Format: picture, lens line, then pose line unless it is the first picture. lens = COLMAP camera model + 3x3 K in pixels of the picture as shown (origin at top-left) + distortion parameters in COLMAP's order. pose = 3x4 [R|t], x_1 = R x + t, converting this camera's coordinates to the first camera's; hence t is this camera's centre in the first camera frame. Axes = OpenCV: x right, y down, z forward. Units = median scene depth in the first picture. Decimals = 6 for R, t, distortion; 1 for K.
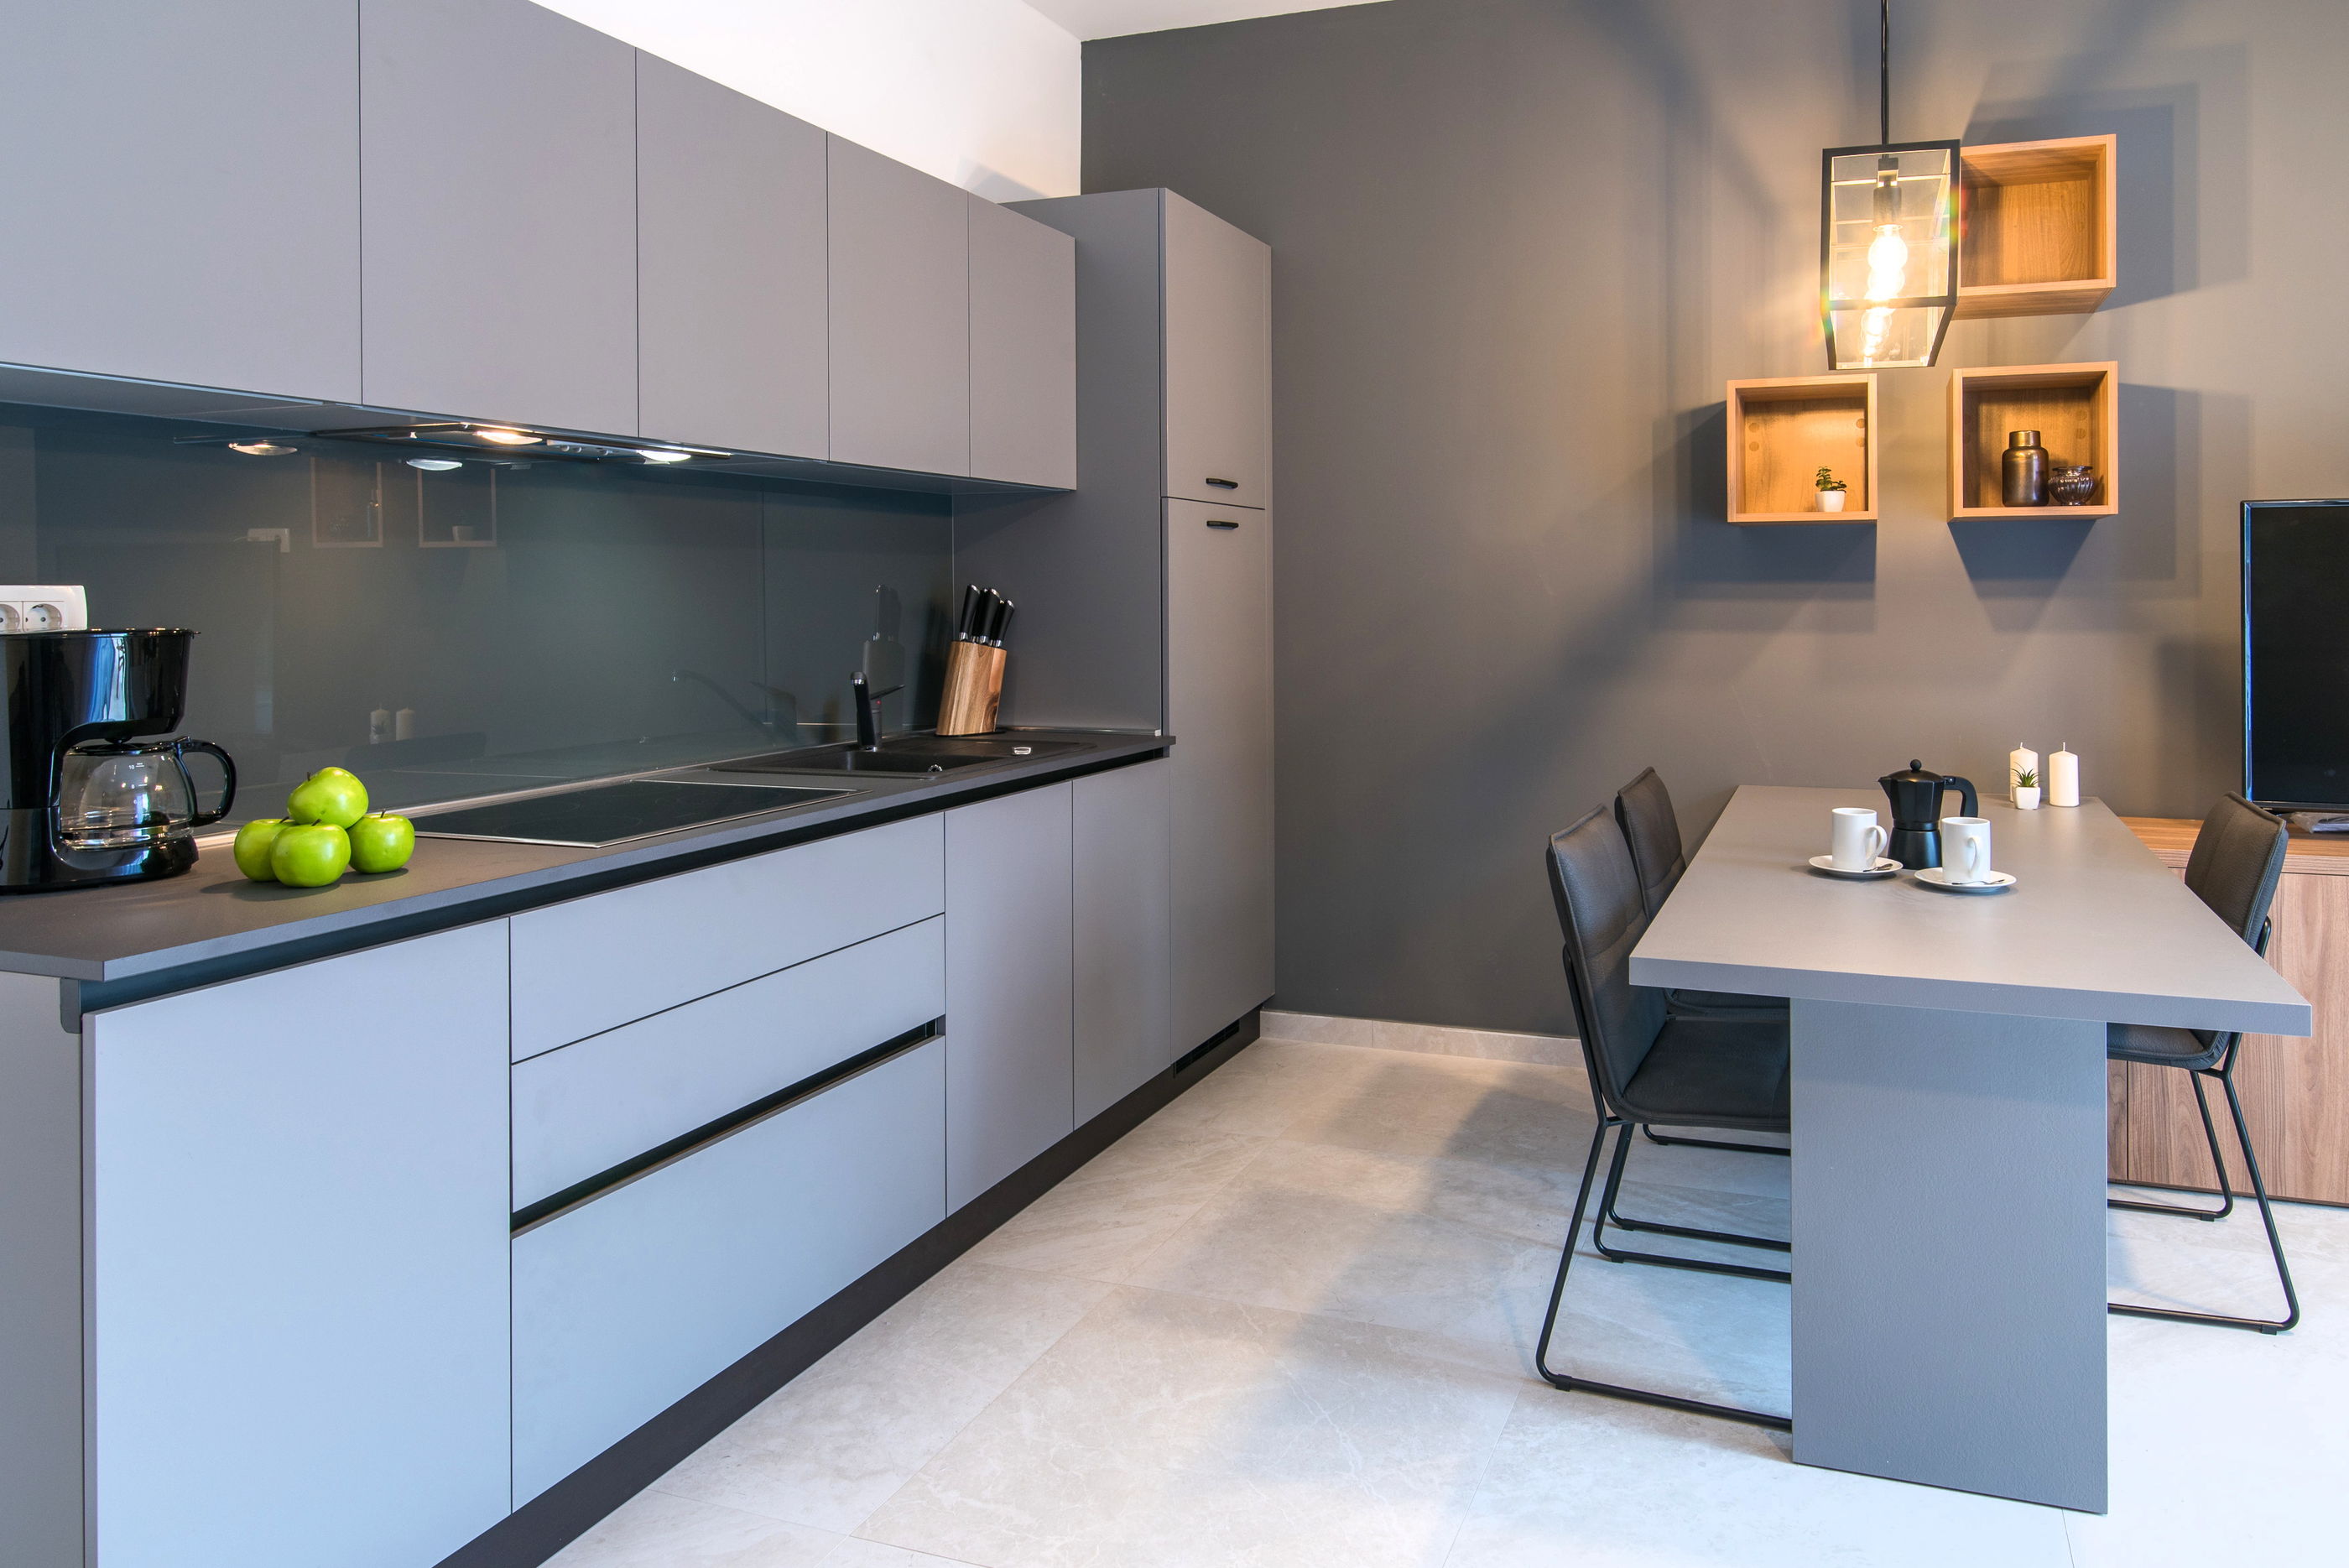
lens RADIAL K [[1567.7, 0, 1336.4], [0, 1567.7, 586.9], [0, 0, 1]] dist [-0.004208, 0.001386]
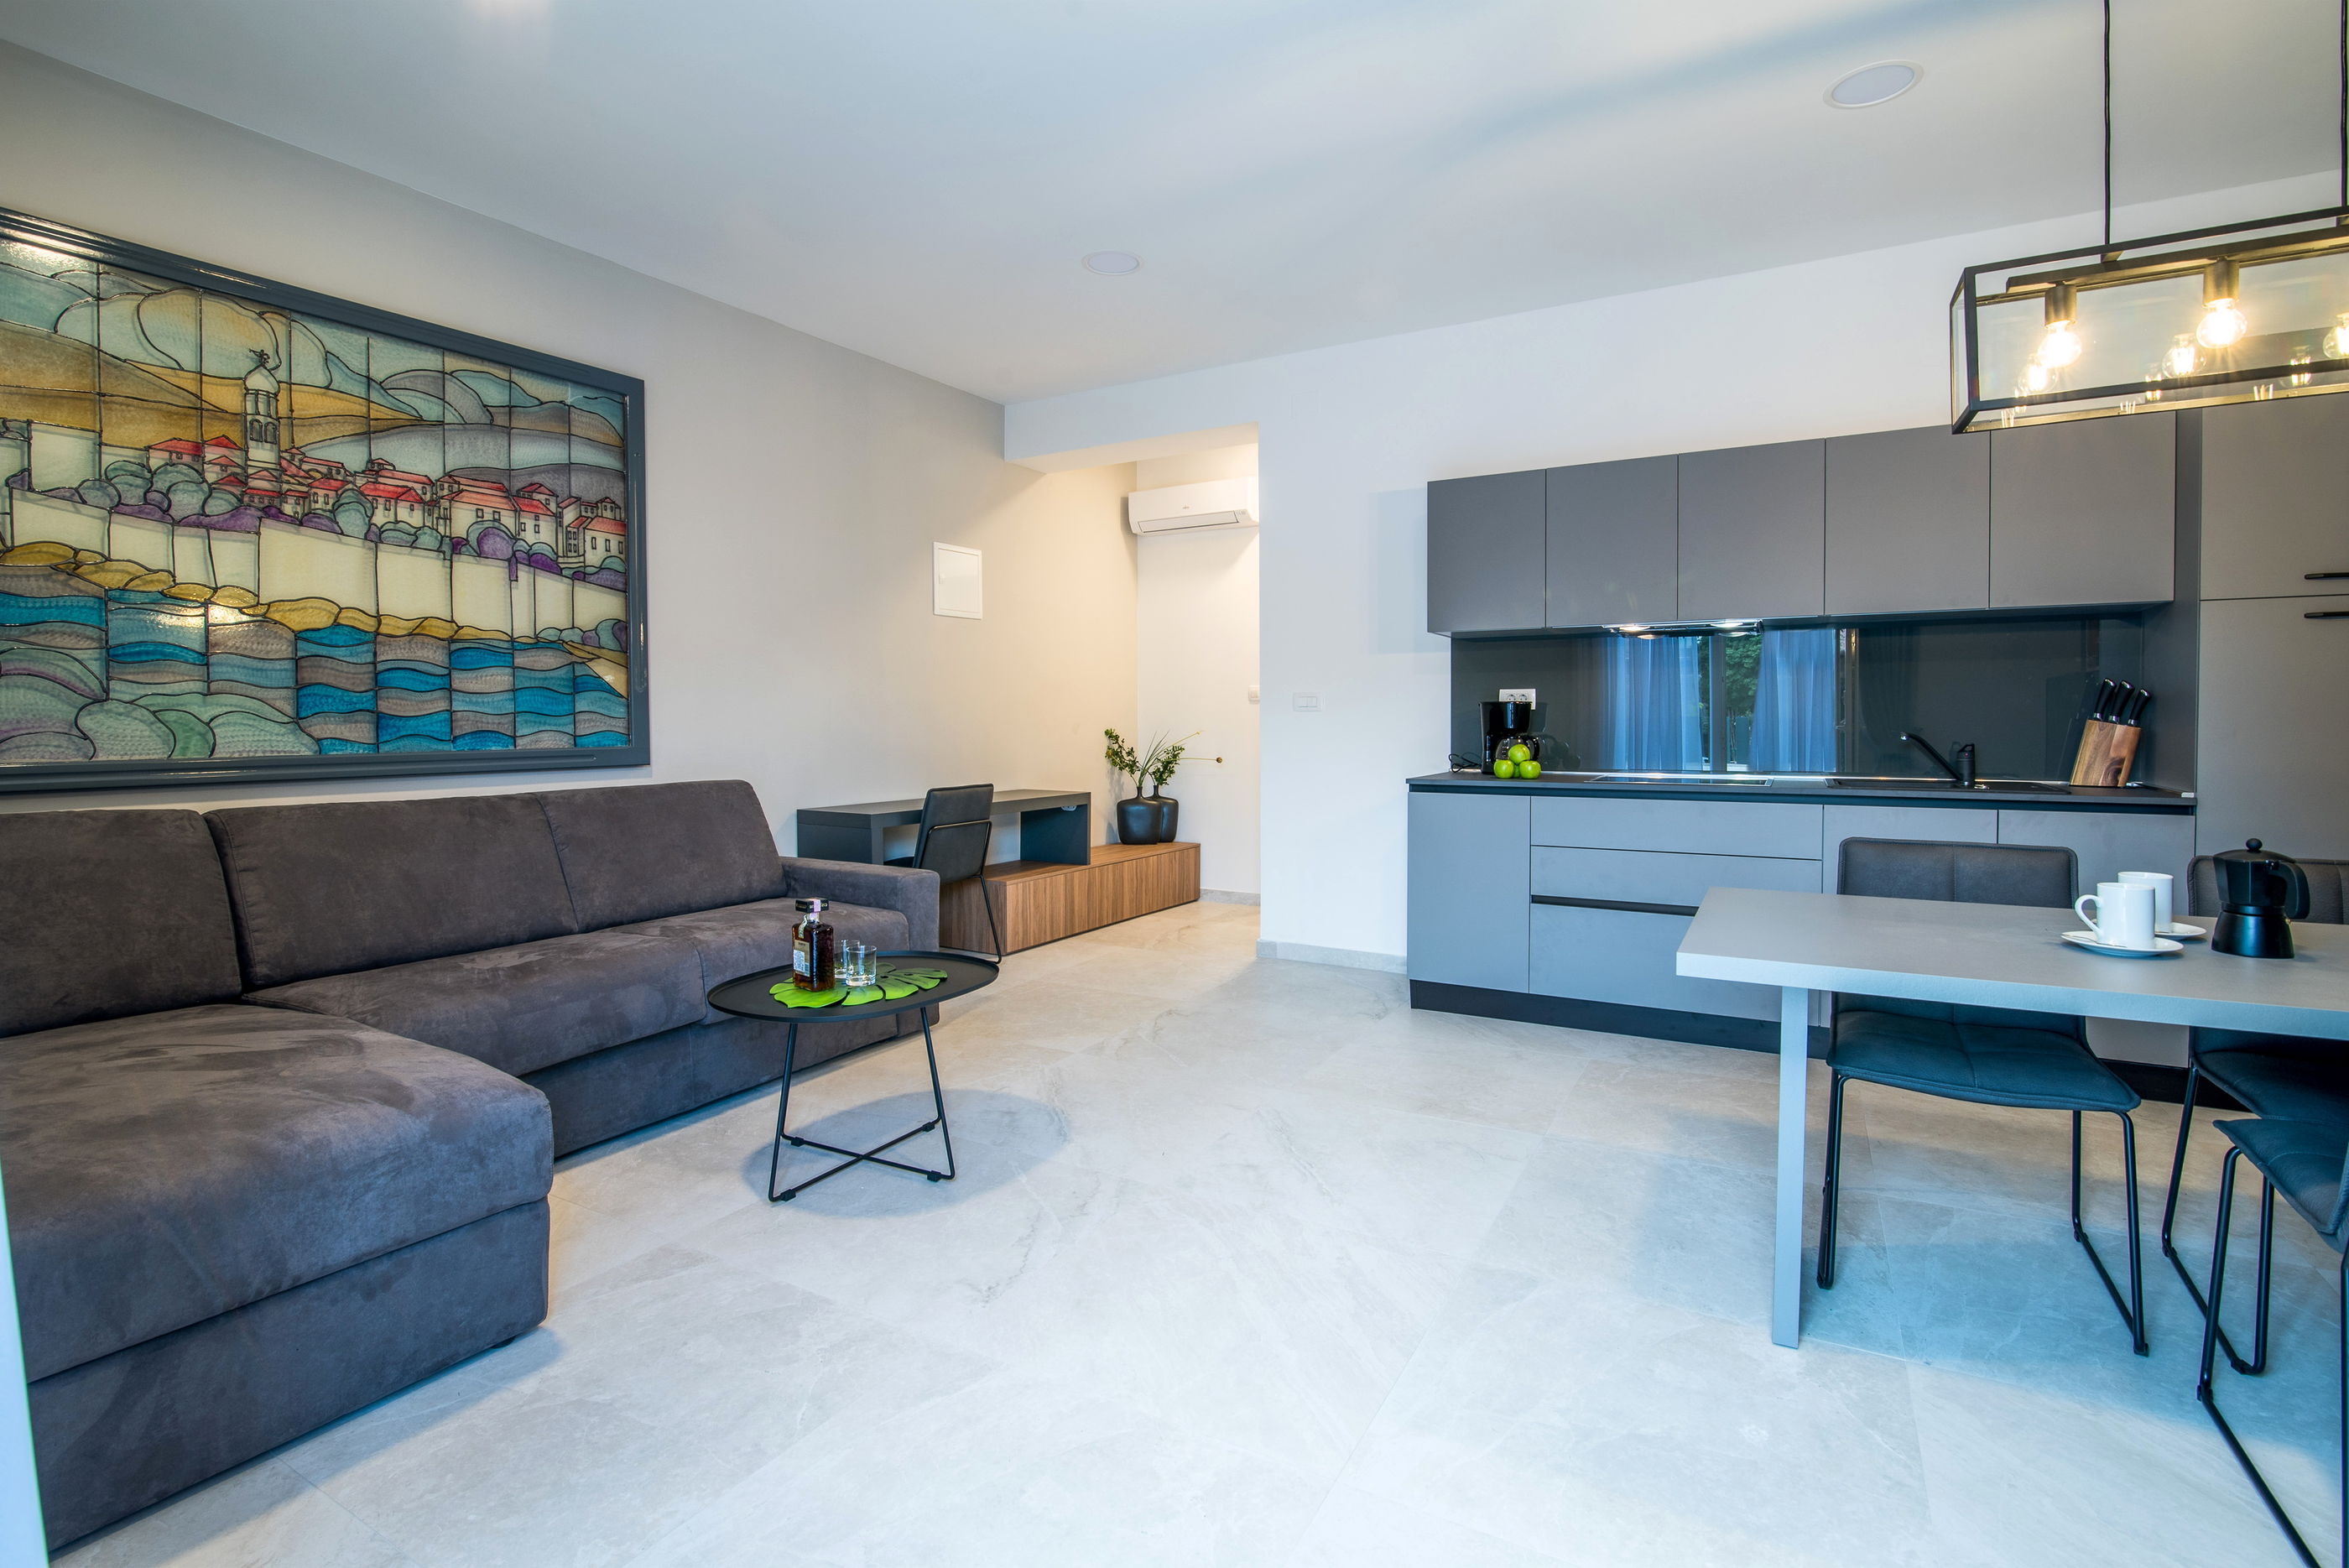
lens RADIAL K [[1077.8, 0, 1178.9], [0, 1077.8, 752.1], [0, 0, 1]] dist [-0.019295, -0.000185]
pose [[-0.195667, 0.035781, -0.980017, 0.906699], [0.005805, 0.999359, 0.035328, 0.027760], [0.980653, 0.001224, -0.195750, 0.415194]]
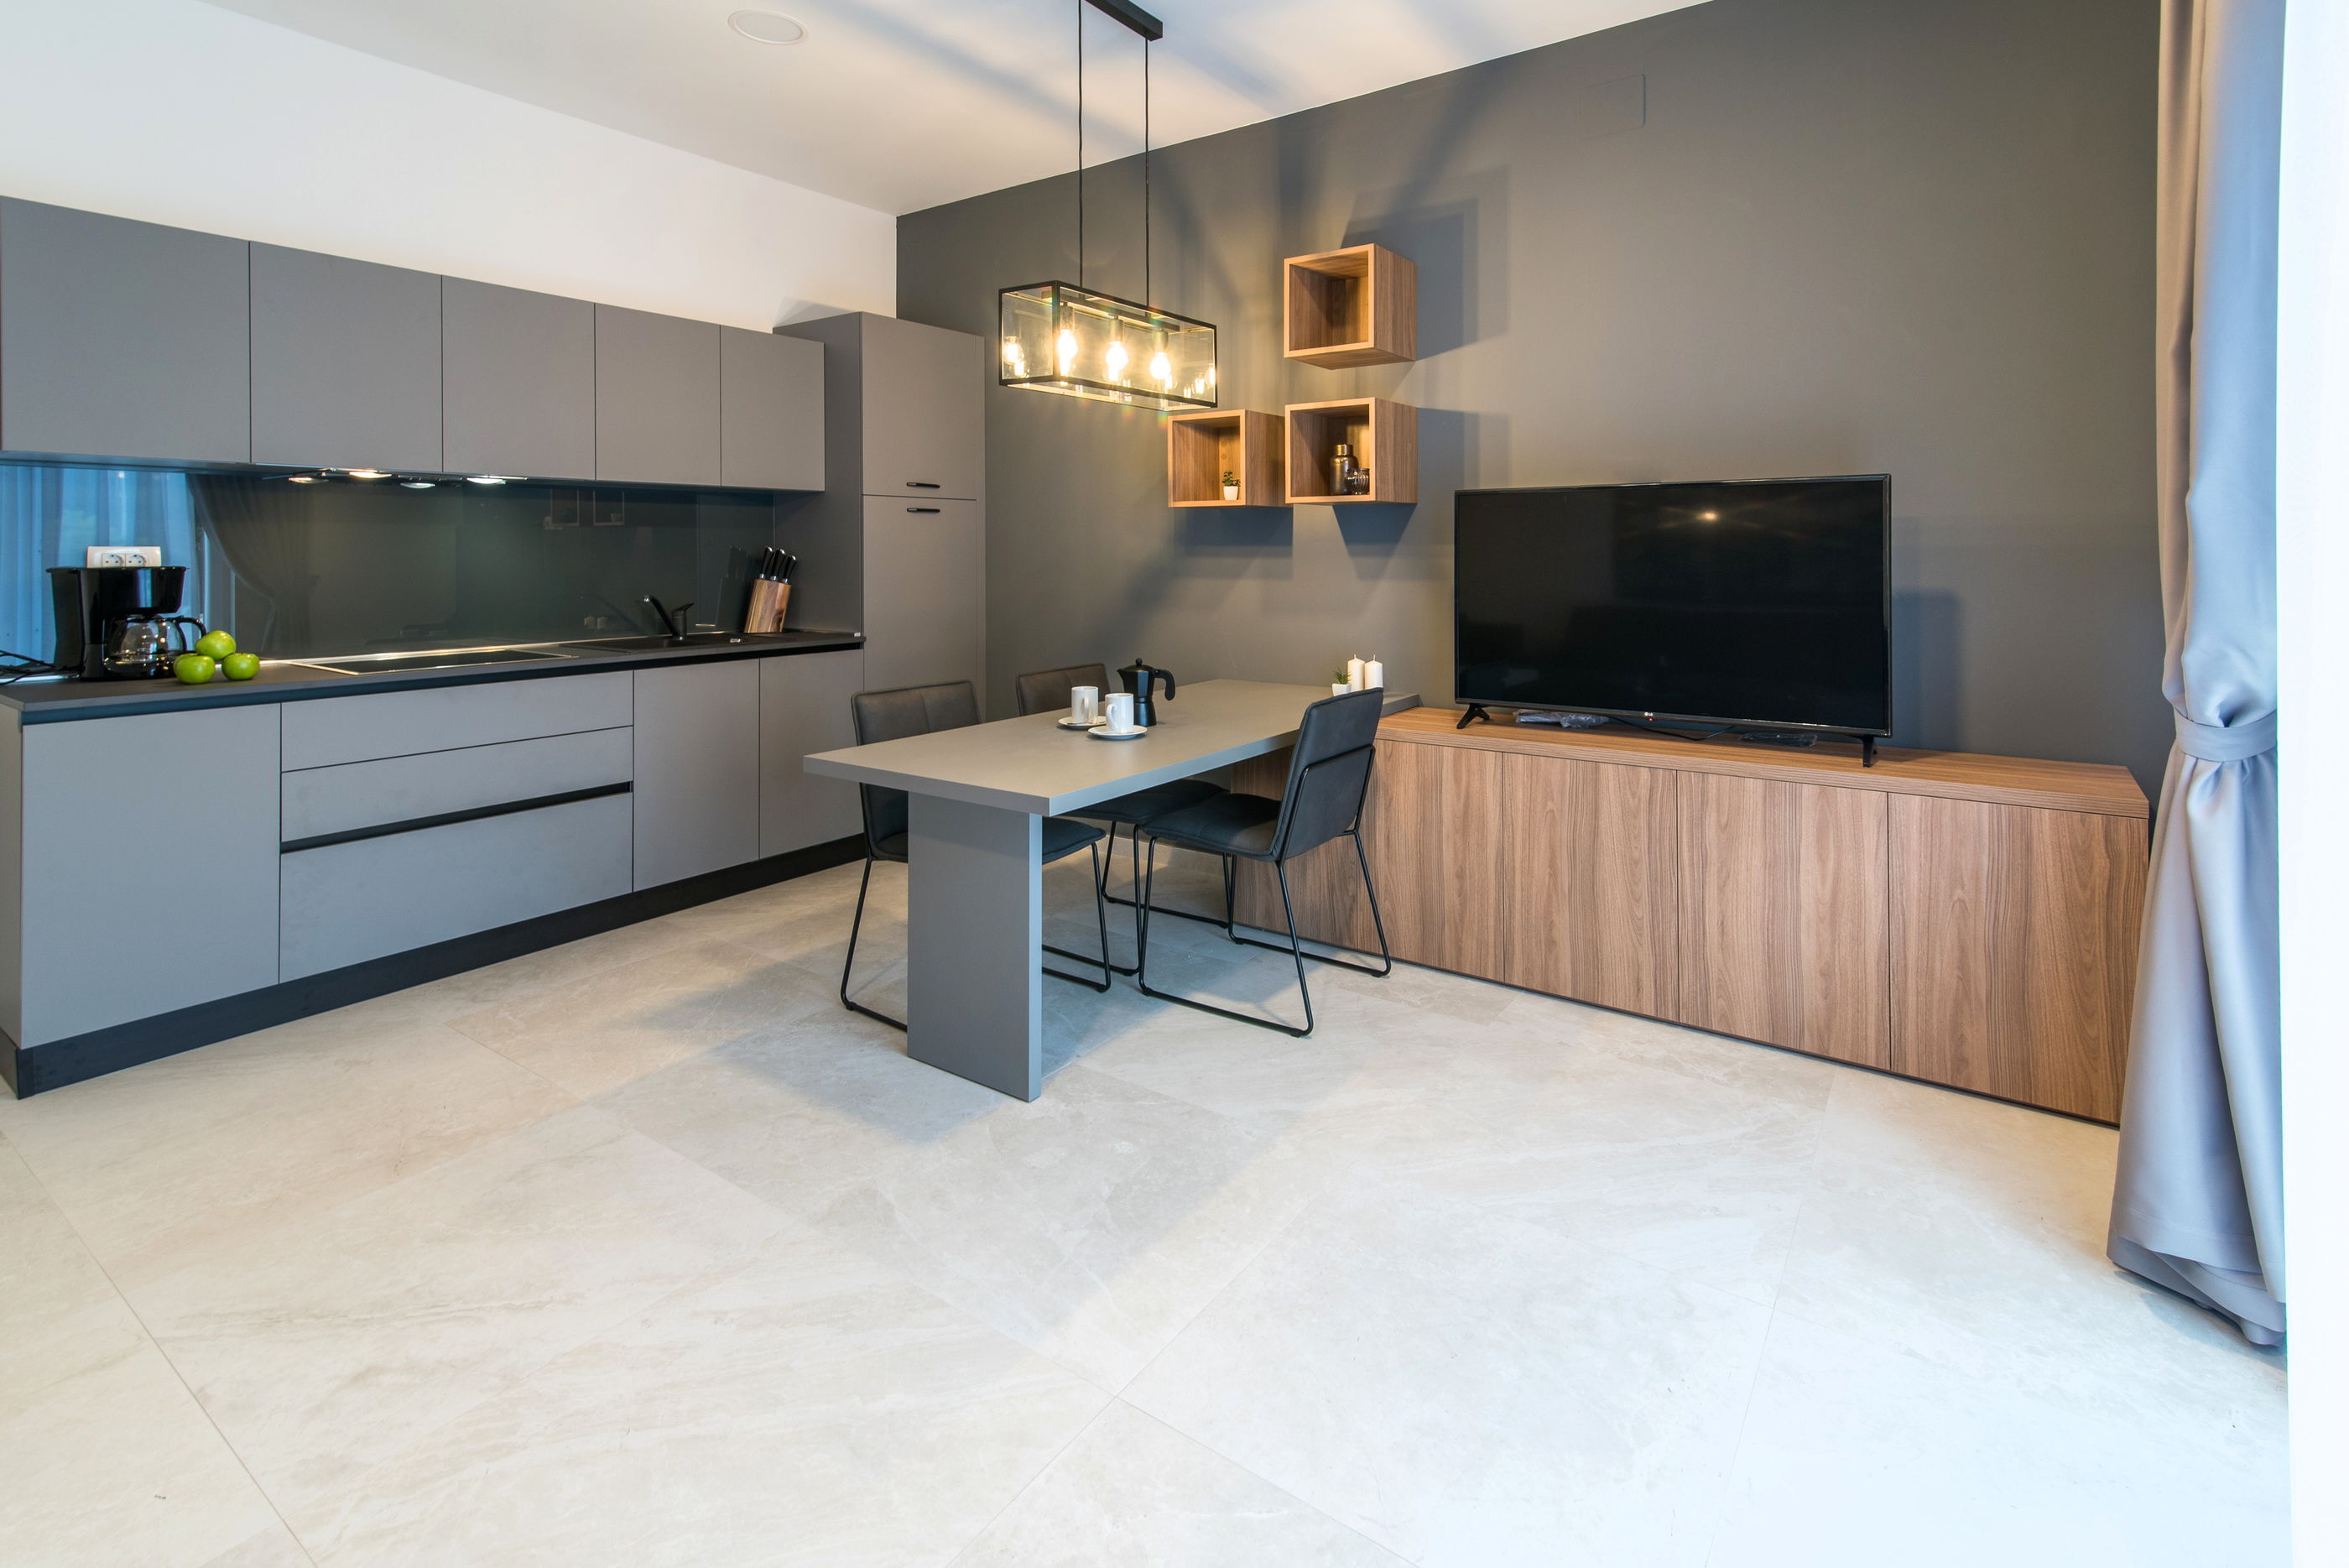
lens RADIAL K [[1134.7, 0, 1182.4], [0, 1134.7, 548.5], [0, 0, 1]] dist [0.011382, -0.000857]
pose [[0.957951, 0.002461, -0.286920, 0.610309], [-0.002128, 0.999997, 0.001472, -0.002131], [0.286923, -0.000799, 0.957953, -0.075646]]
